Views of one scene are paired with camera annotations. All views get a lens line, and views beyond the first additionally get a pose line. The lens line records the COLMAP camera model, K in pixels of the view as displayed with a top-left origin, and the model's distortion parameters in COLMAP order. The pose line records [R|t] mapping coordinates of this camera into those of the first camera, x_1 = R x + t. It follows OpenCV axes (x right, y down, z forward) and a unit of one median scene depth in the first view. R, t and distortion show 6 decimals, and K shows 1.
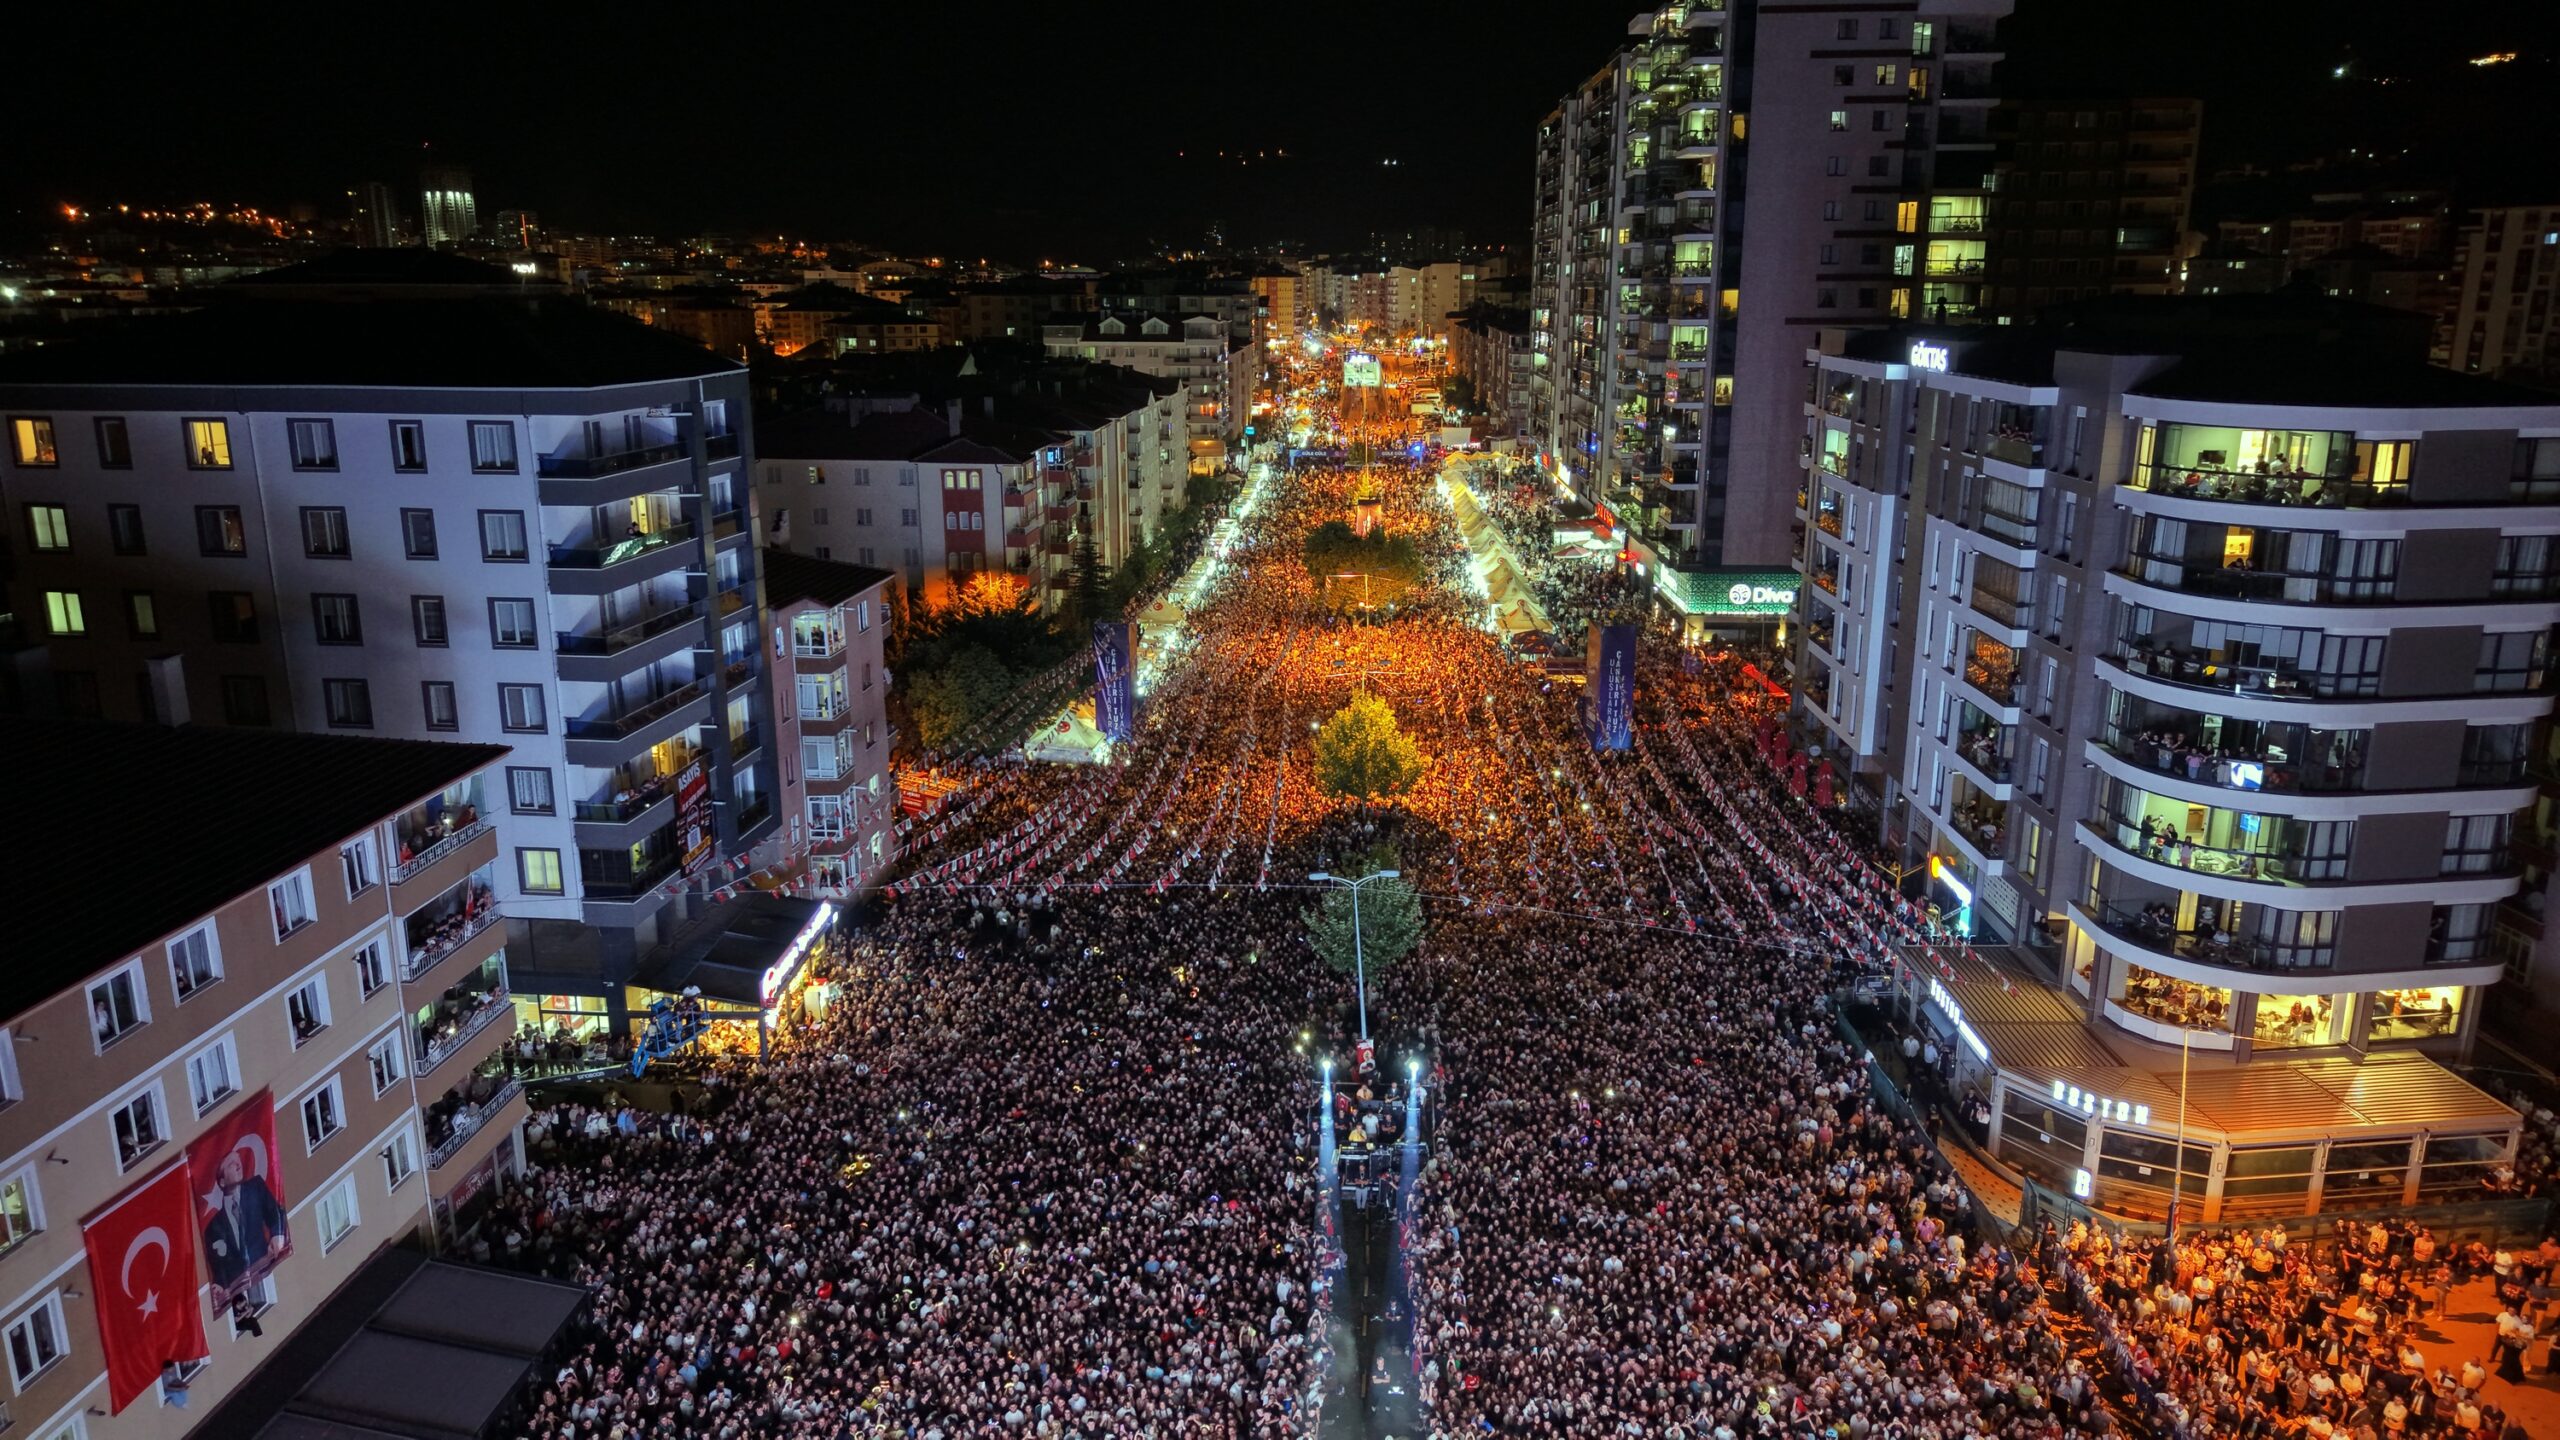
lens RADIAL K [[1667.1, 0, 1282.3], [0, 1667.1, 722.0], [0, 0, 1]] dist [-0.004886, -0.001865]
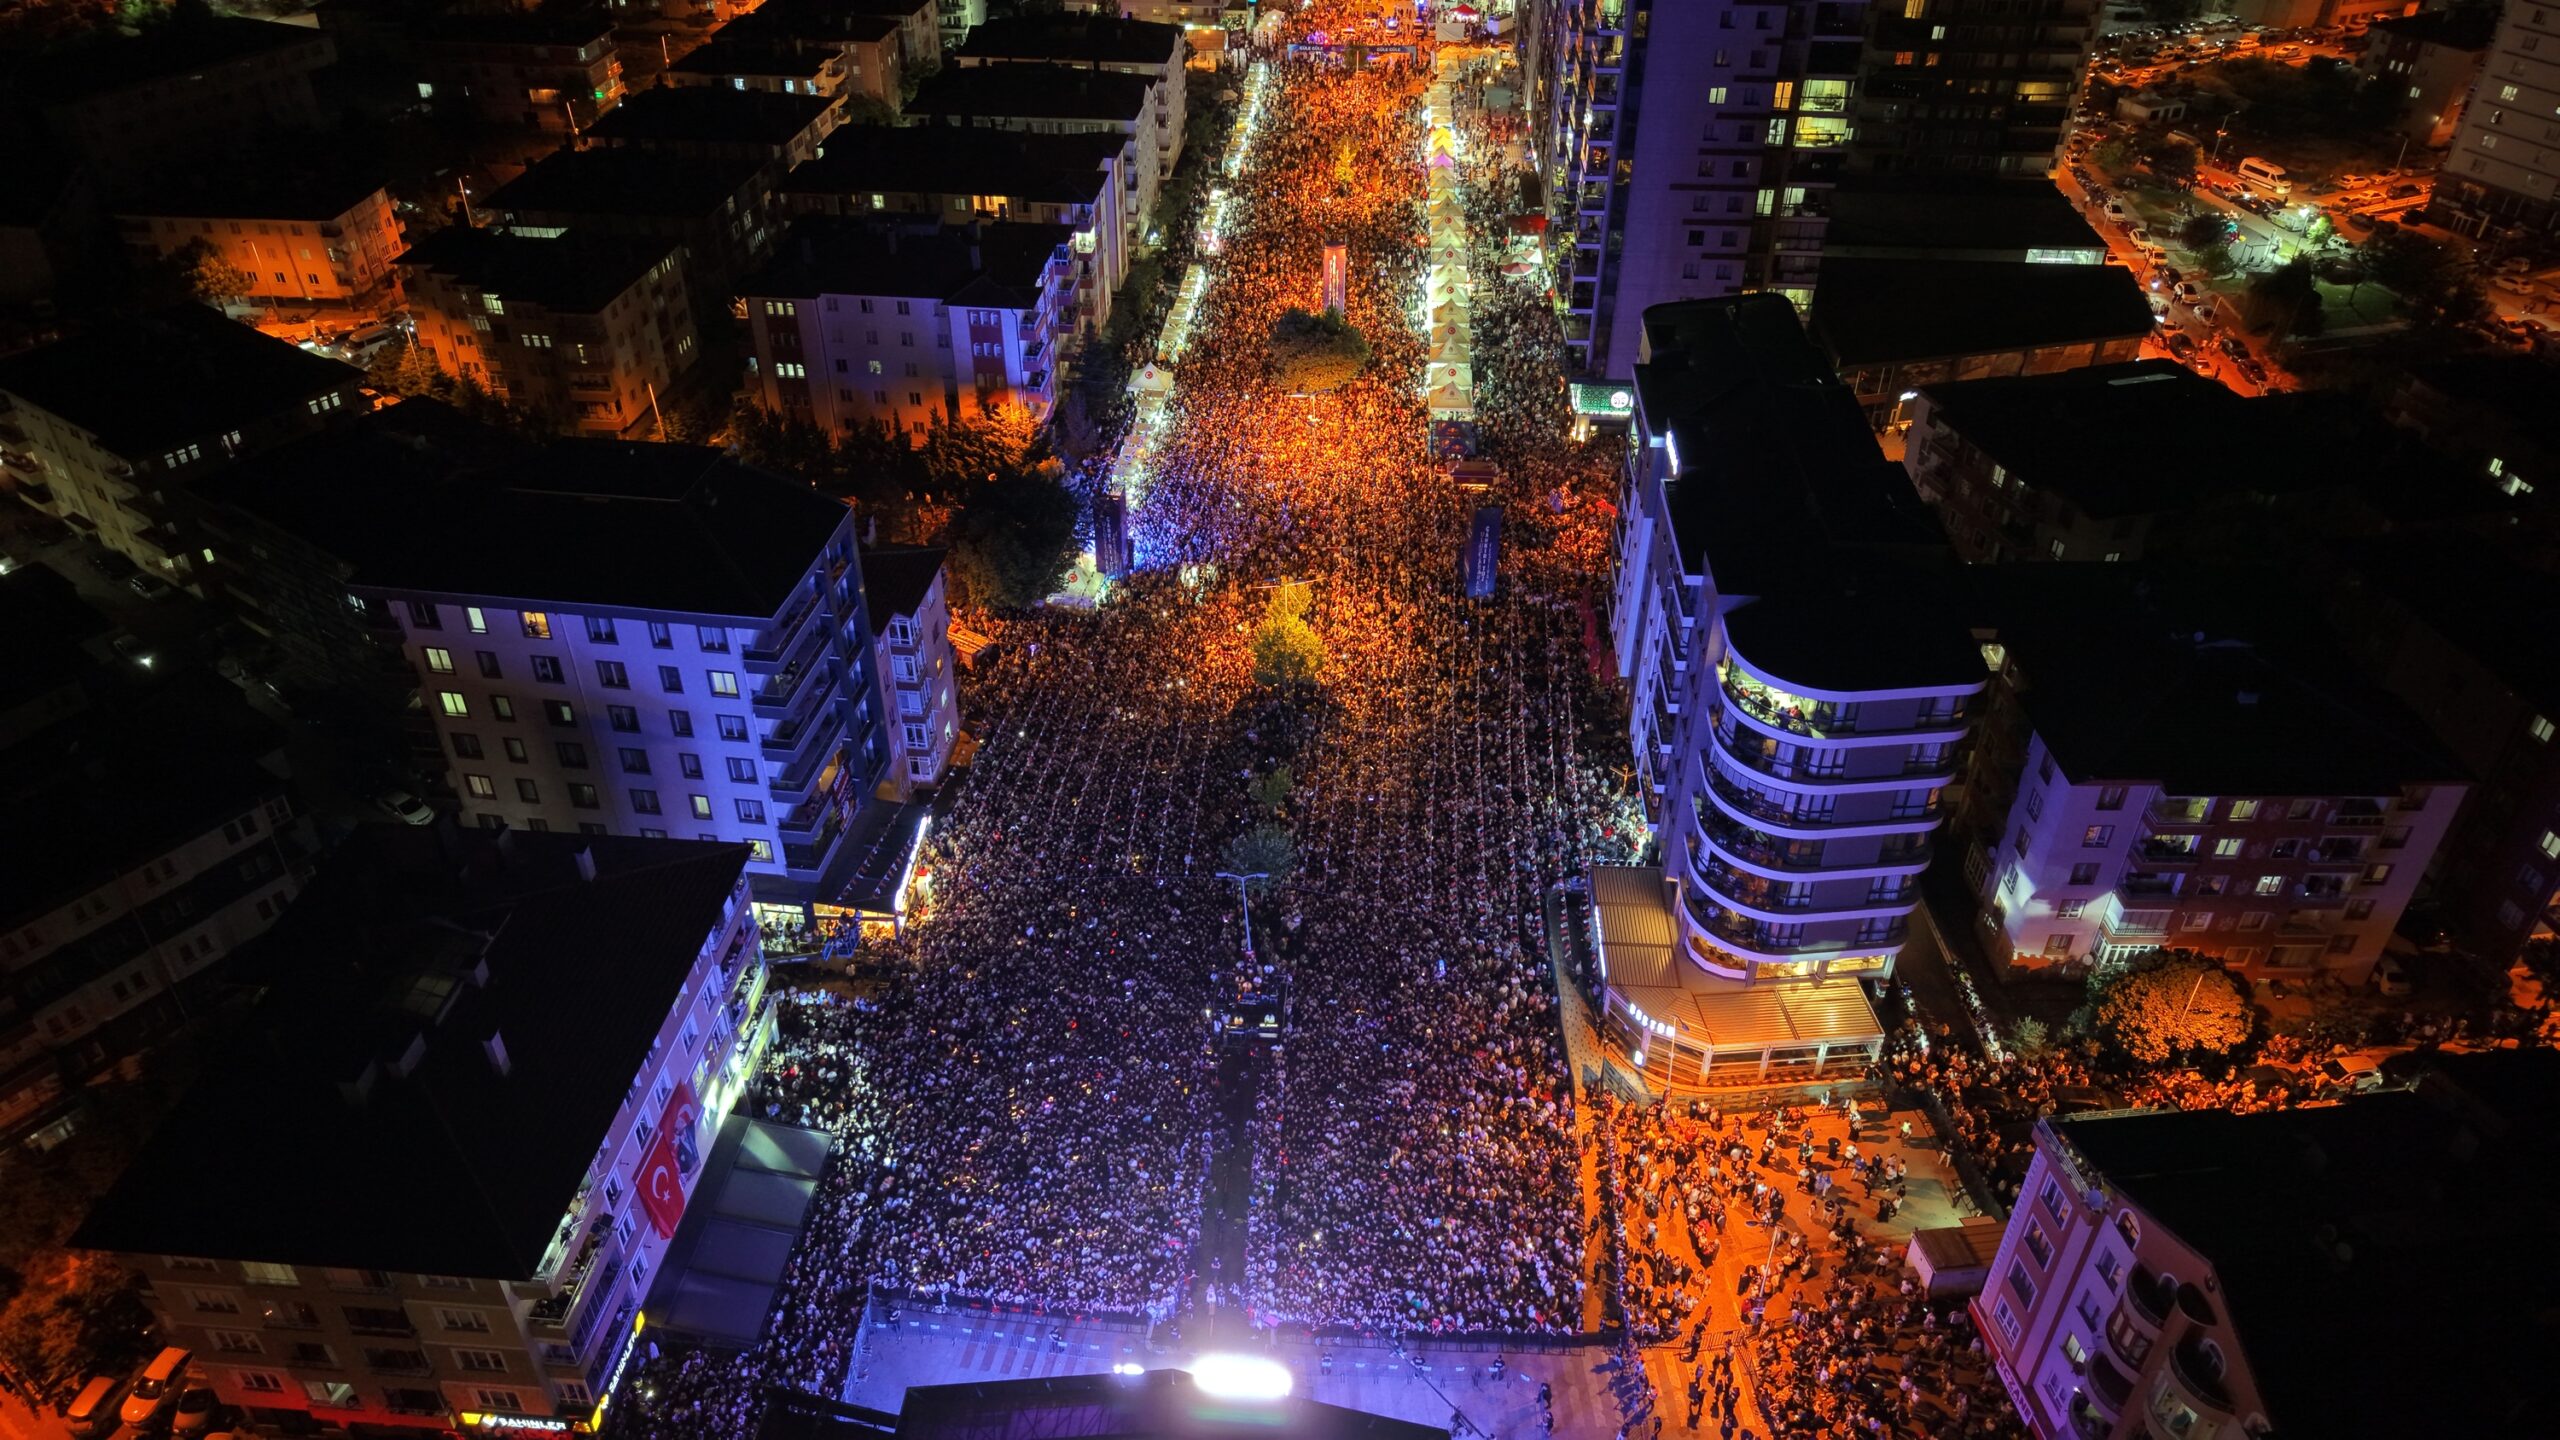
lens RADIAL K [[1667.1, 0, 1278.8], [0, 1667.1, 709.4], [0, 0, 1]] dist [-0.004886, -0.001865]
pose [[0.999712, 0.017634, -0.016299, 0.050165], [-0.010652, 0.933976, 0.357176, -0.316803], [0.021522, -0.356899, 0.933895, -0.247894]]
